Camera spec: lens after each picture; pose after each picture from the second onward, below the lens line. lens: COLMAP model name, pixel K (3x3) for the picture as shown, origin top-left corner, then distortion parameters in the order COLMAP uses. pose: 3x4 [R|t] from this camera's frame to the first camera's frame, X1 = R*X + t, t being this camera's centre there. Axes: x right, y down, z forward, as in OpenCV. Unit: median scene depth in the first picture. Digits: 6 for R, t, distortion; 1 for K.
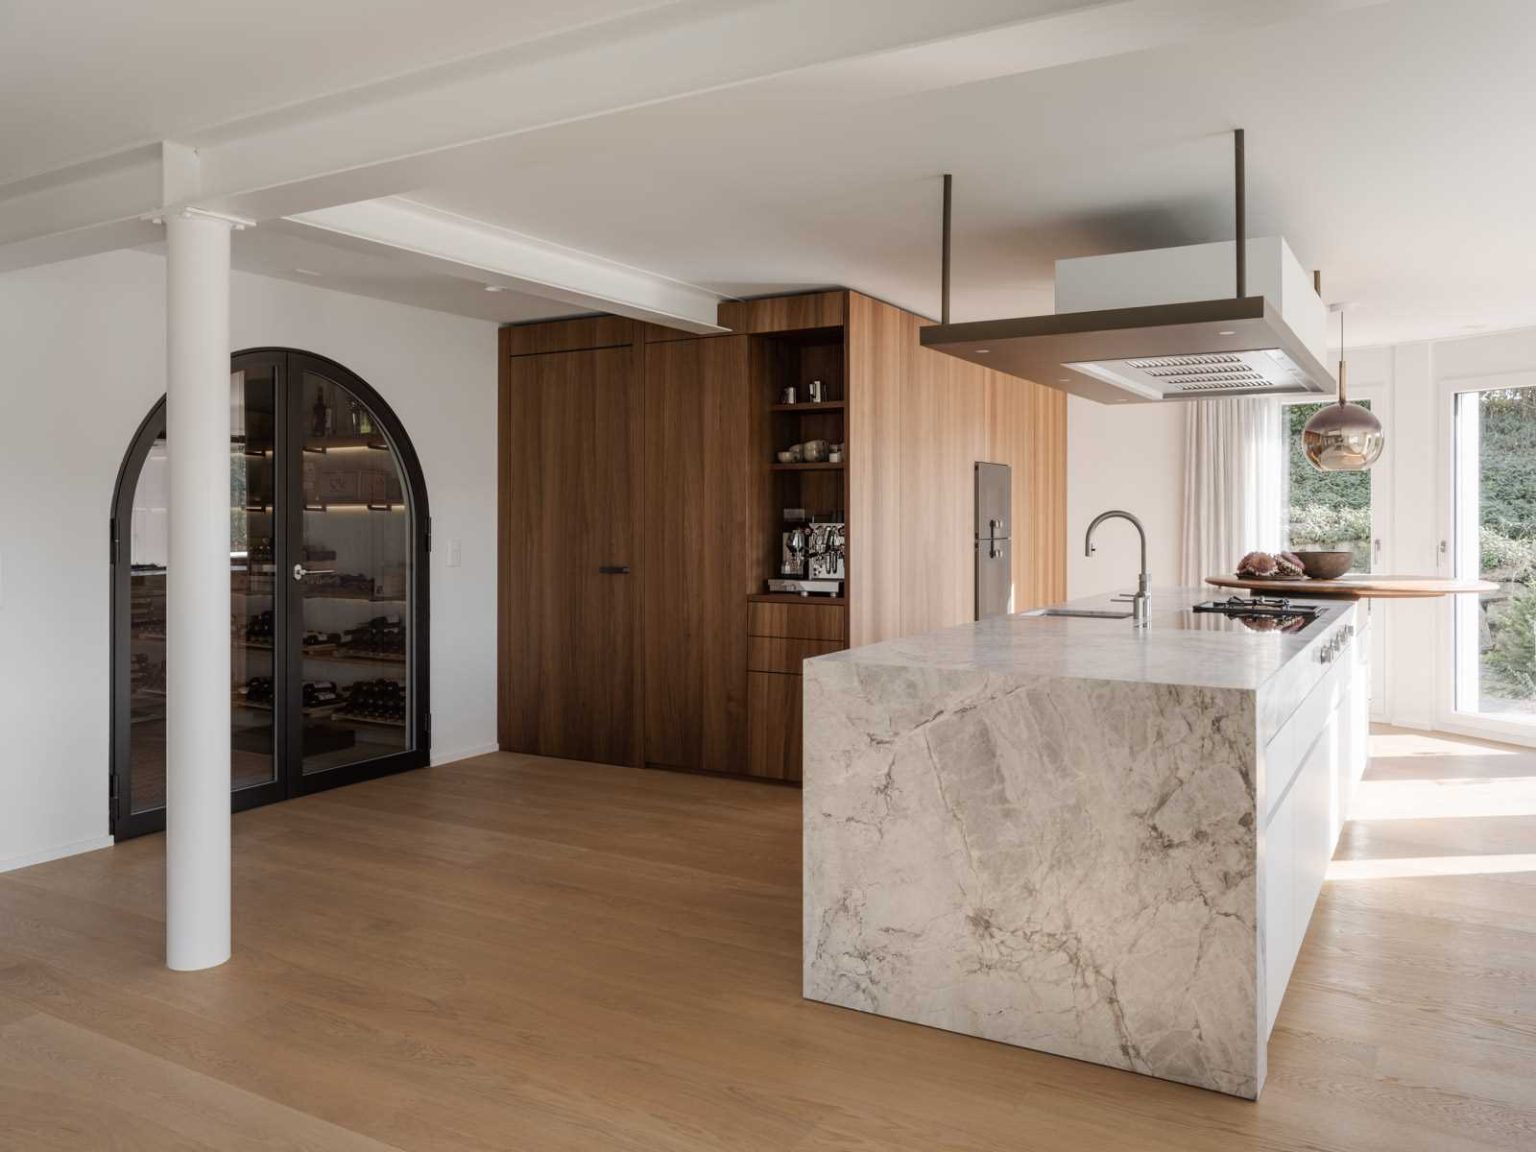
lens RADIAL K [[1171.5, 0, 768.0], [0, 1171.5, 512.8], [0, 0, 1]] dist [0.000214, 0.009086]
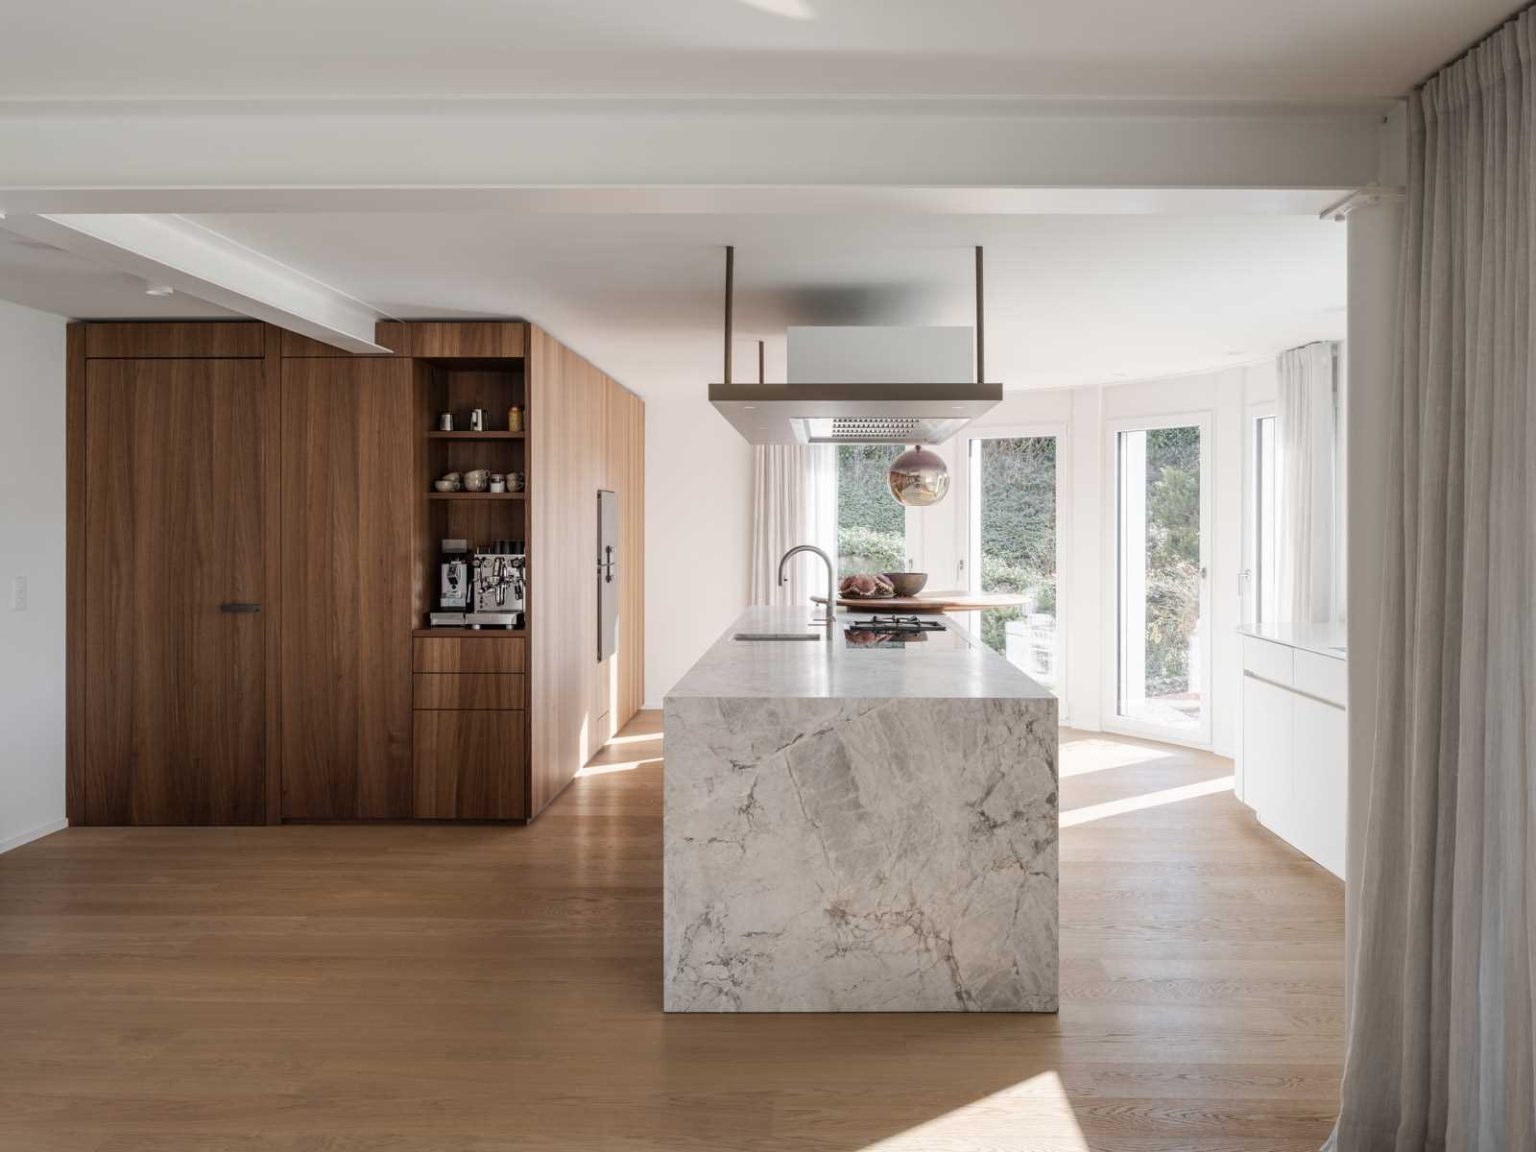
lens RADIAL K [[1205.2, 0, 799.7], [0, 1205.2, 526.9], [0, 0, 1]] dist [0.003263, 0.004870]
pose [[0.872457, 0.000239, 0.488690, -0.414589], [-0.003272, 0.999980, 0.005351, -0.038333], [-0.488679, -0.006267, 0.872441, -0.023147]]
